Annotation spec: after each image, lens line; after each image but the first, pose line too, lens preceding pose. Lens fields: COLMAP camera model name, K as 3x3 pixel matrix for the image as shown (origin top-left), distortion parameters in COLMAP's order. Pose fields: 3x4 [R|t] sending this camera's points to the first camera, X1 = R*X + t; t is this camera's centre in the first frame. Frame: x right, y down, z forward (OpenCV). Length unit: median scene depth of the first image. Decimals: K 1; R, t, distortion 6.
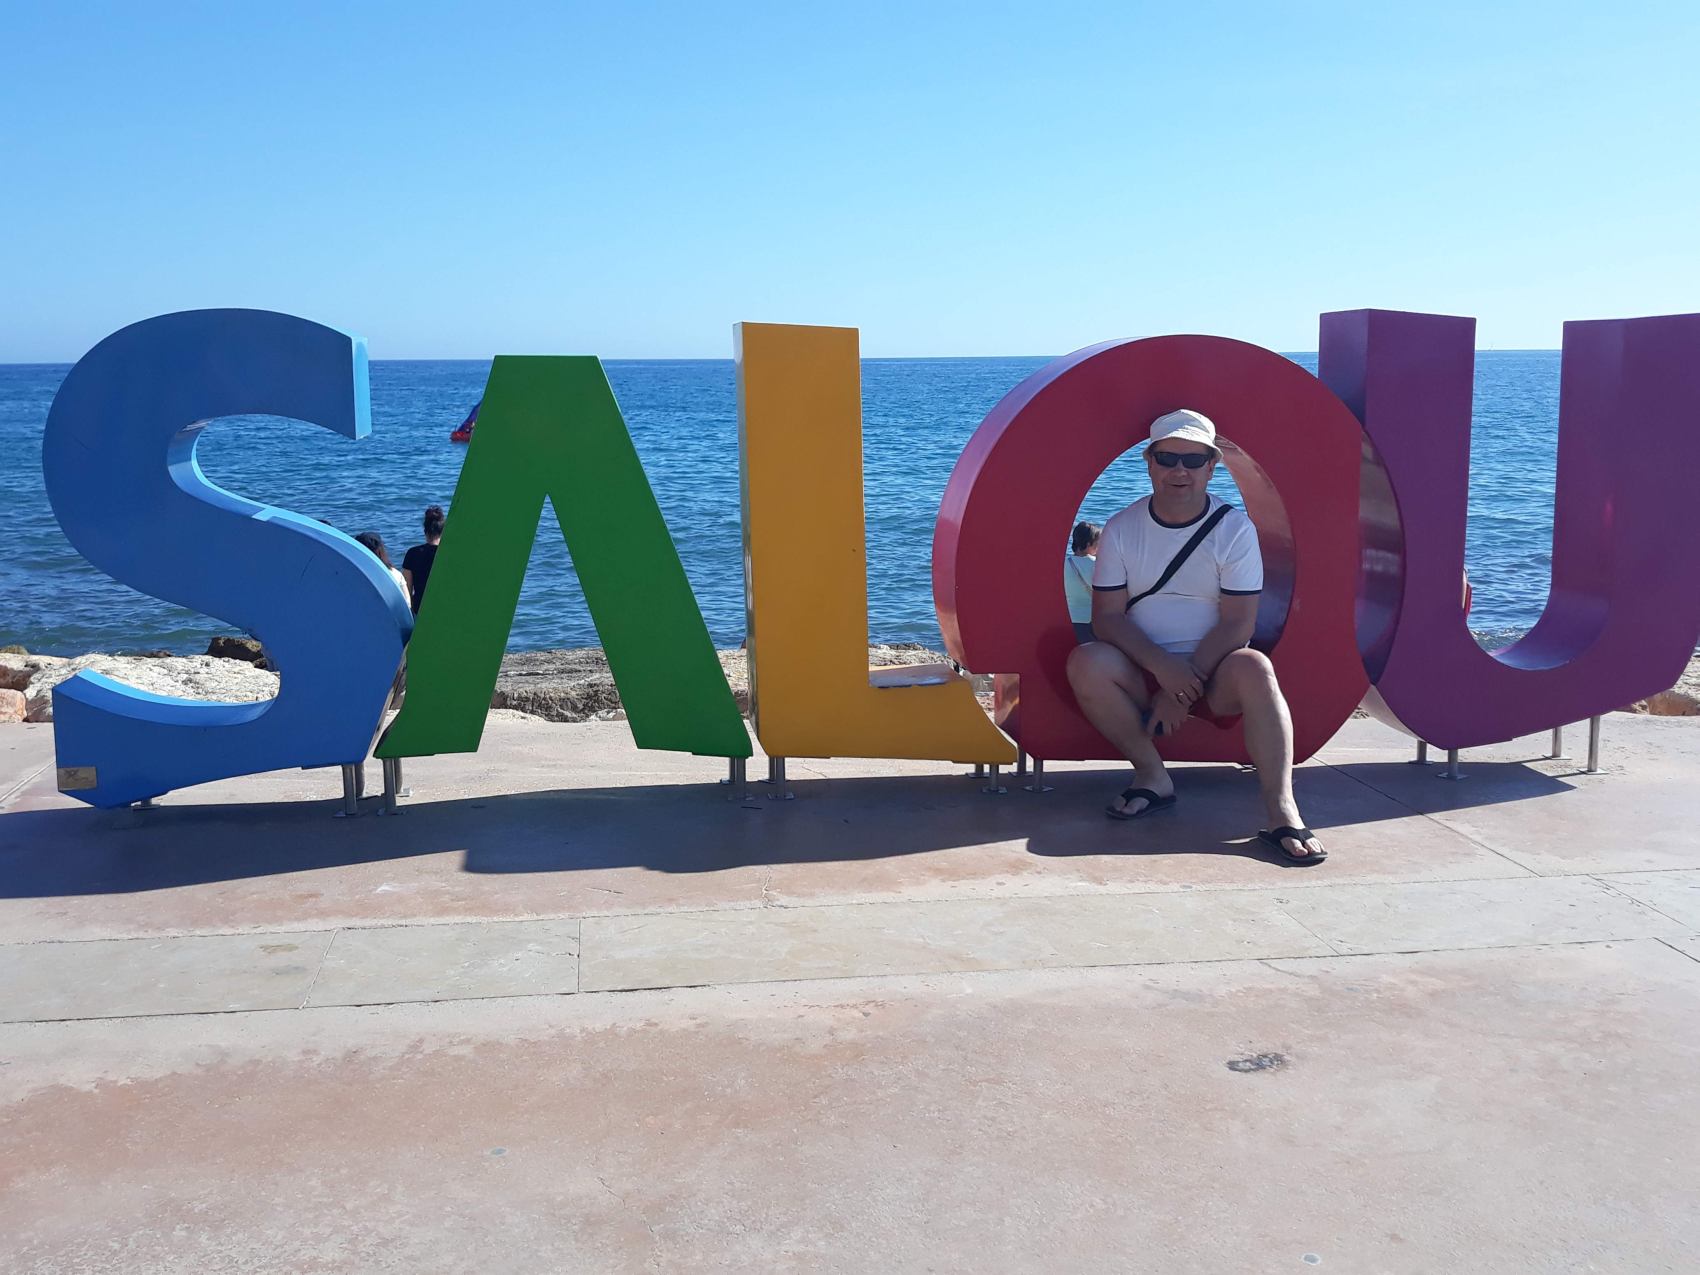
lens RADIAL K [[1579.3, 0, 857.5], [0, 1579.3, 629.1], [0, 0, 1]] dist [0.136355, -0.347286]
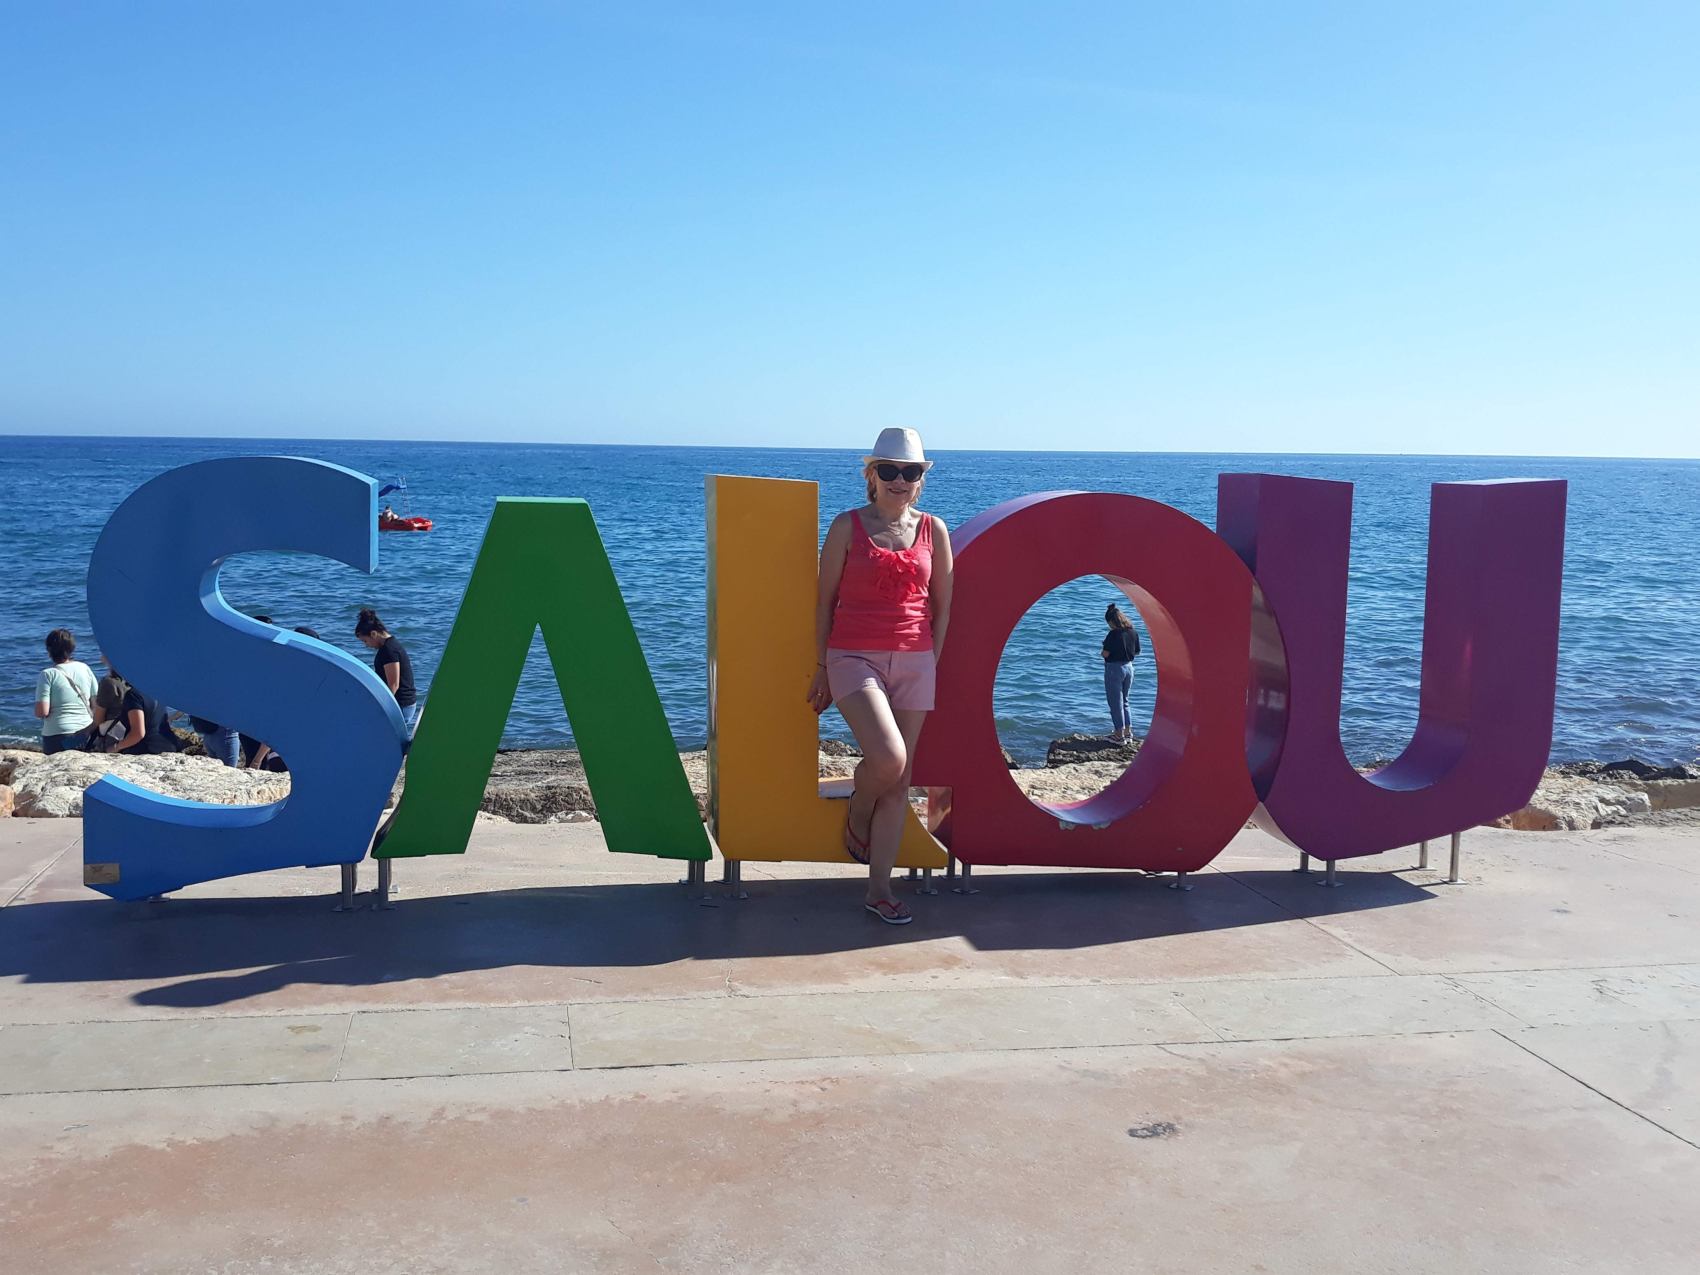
lens RADIAL K [[1579.3, 0, 857.5], [0, 1579.3, 629.1], [0, 0, 1]] dist [0.136355, -0.347286]
pose [[0.998455, 0.020149, 0.051783, -0.033174], [-0.017167, 0.998204, -0.057396, -0.025249], [-0.052847, 0.056419, 0.997008, -0.167760]]
